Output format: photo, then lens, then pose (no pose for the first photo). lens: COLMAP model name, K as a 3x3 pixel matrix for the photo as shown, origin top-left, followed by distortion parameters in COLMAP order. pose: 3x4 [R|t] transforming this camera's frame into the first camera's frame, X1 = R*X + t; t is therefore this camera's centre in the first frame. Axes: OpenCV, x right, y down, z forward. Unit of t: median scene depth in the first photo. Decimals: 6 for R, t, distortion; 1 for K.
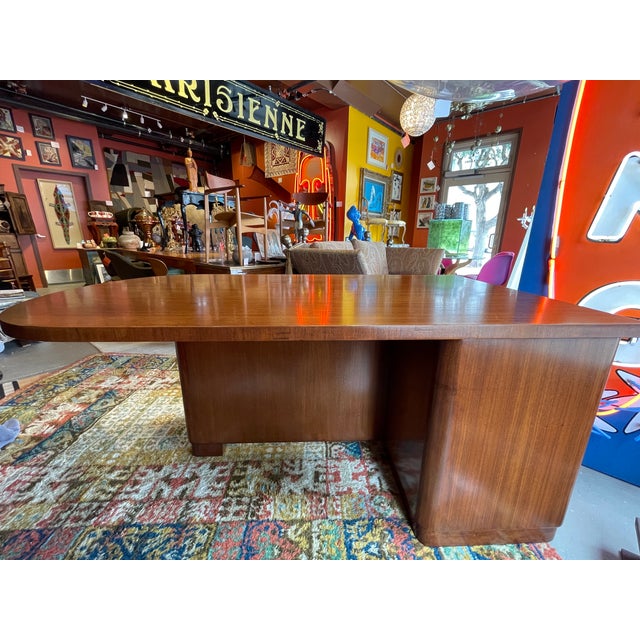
lens RADIAL K [[285.0, 0, 320.0], [0, 285.0, 320.0], [0, 0, 1]] dist [0.001279, -0.000159]
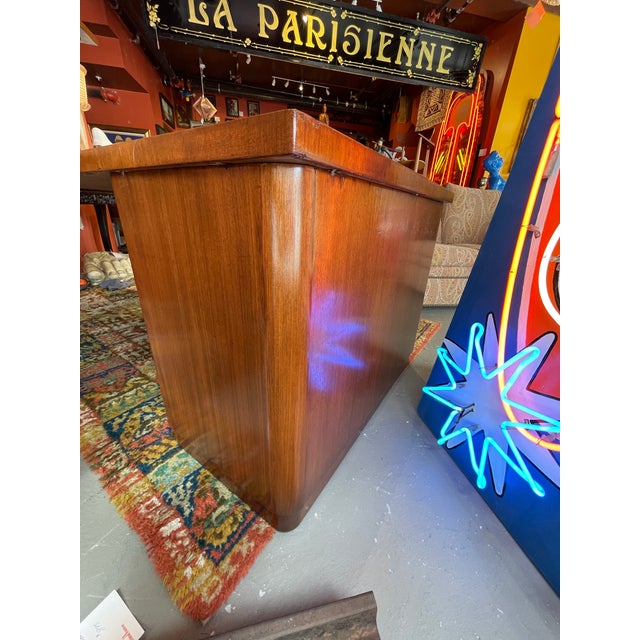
lens RADIAL K [[258.2, 0, 329.4], [0, 258.2, 322.9], [0, 0, 1]] dist [-0.001903, -0.000298]
pose [[0.811045, 0.258865, -0.524591, 0.294904], [-0.198921, 0.965364, 0.168829, 0.043034], [0.550125, -0.032576, 0.834447, 0.148927]]
